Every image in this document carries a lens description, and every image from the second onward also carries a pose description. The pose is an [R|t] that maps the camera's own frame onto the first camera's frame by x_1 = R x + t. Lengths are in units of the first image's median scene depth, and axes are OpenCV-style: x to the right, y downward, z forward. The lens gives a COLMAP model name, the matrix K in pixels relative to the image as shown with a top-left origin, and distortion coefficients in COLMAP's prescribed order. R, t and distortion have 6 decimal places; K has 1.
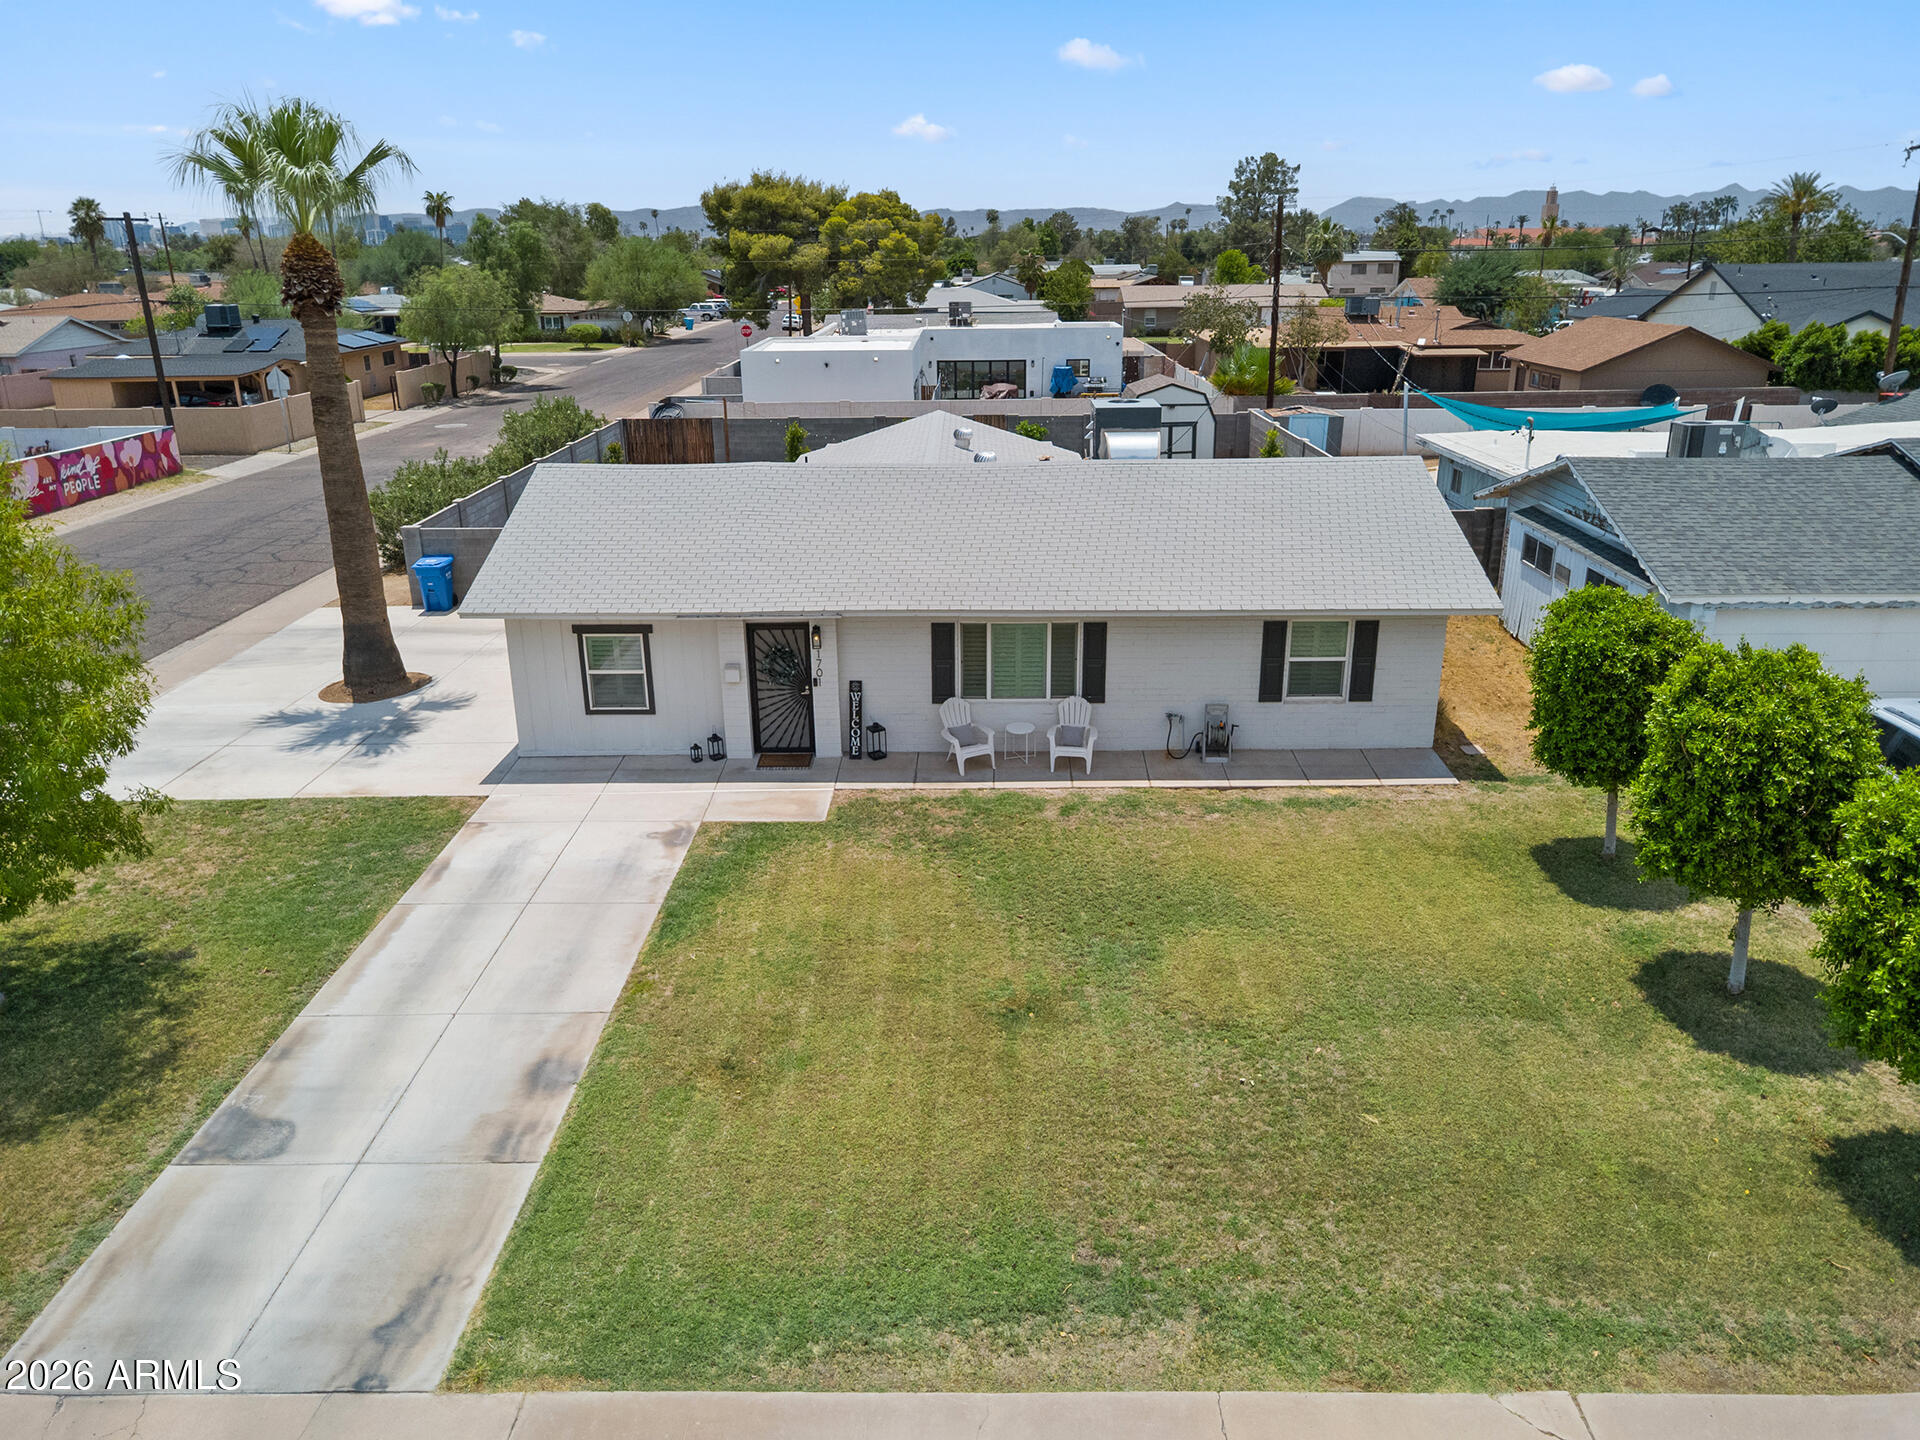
lens RADIAL K [[1347.8, 0, 958.5], [0, 1347.8, 719.1], [0, 0, 1]] dist [-0.000041, 0.006525]
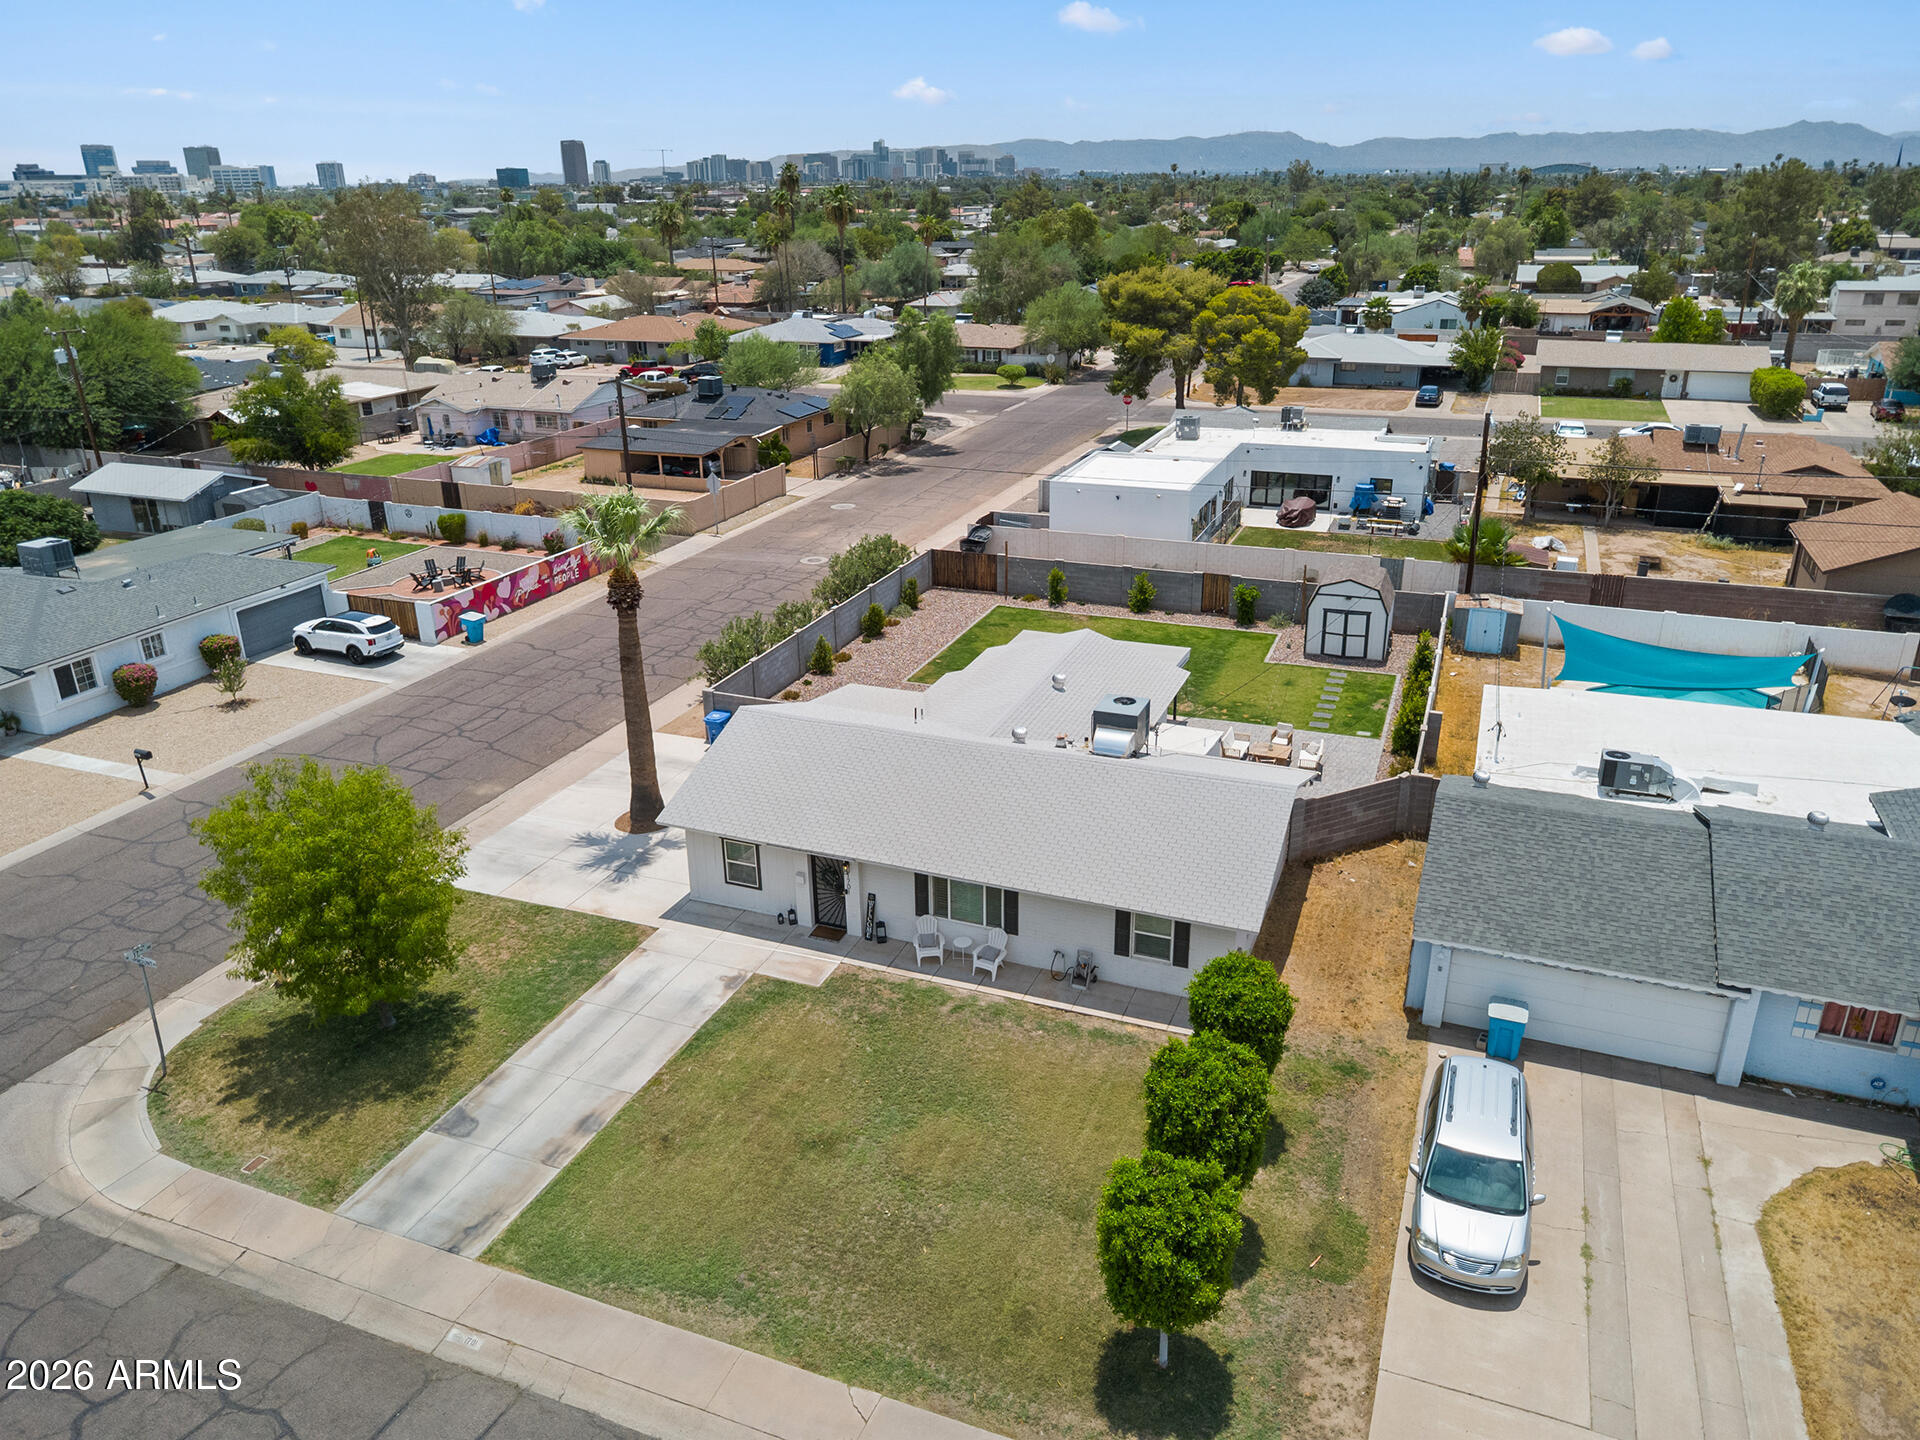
lens RADIAL K [[1347.8, 0, 958.5], [0, 1347.8, 719.1], [0, 0, 1]] dist [-0.000041, 0.006525]
pose [[0.932296, 0.132603, -0.336514, 0.536807], [-0.116840, 0.990904, 0.066764, -0.355897], [0.342306, -0.022926, 0.939309, -0.473278]]
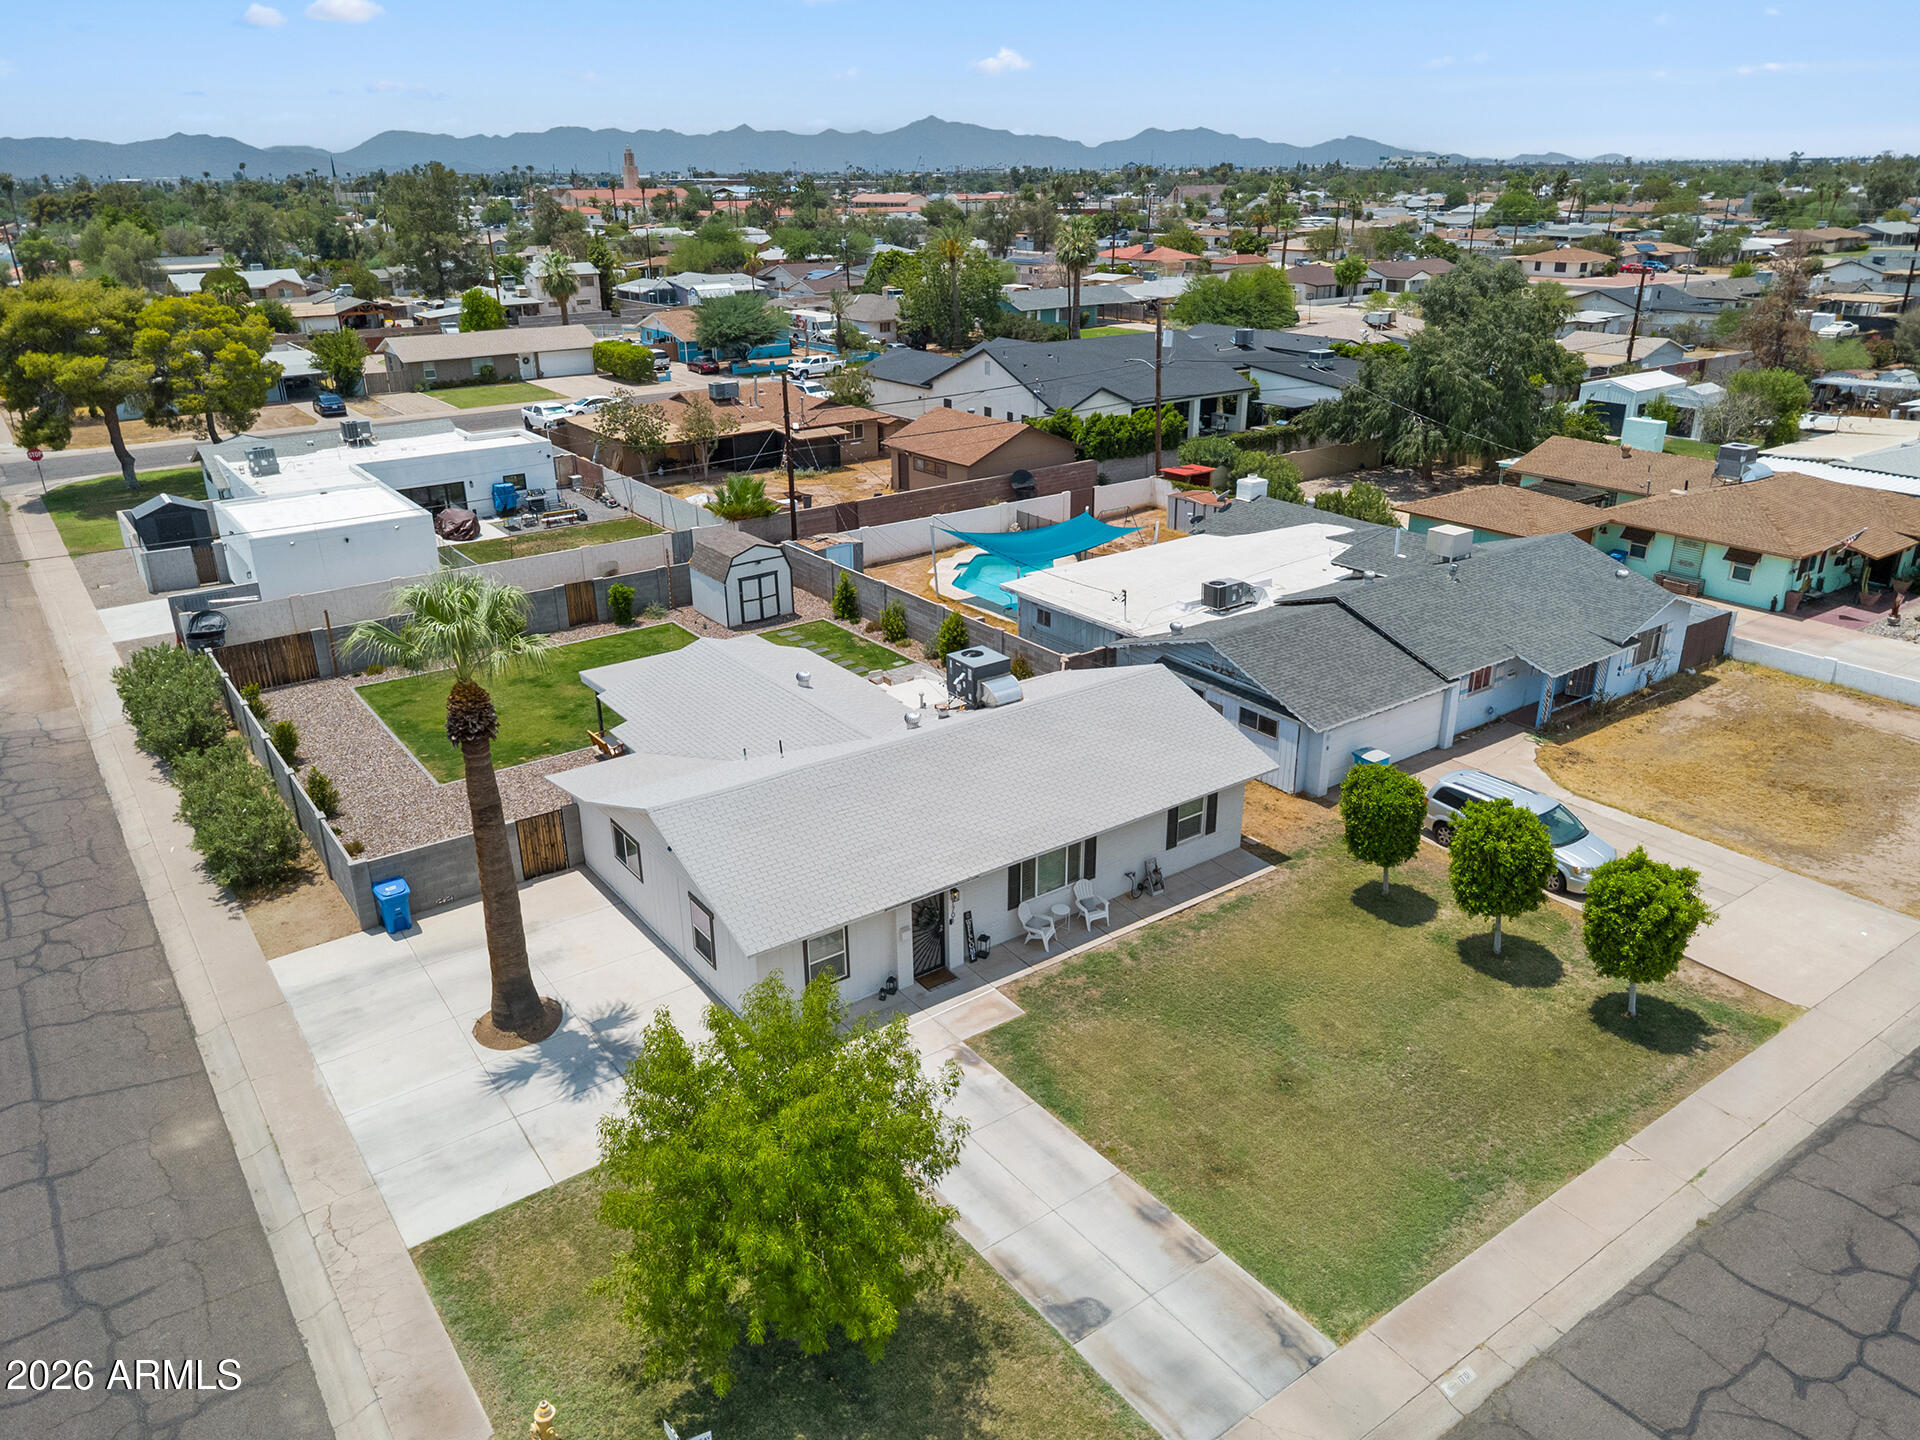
lens RADIAL K [[1361.9, 0, 958.3], [0, 1361.9, 717.0], [0, 0, 1]] dist [0.001863, 0.003643]
pose [[0.804690, -0.220903, 0.551068, -0.863360], [0.200691, 0.974771, 0.097695, -0.385650], [-0.558747, 0.031980, 0.828721, -0.238110]]
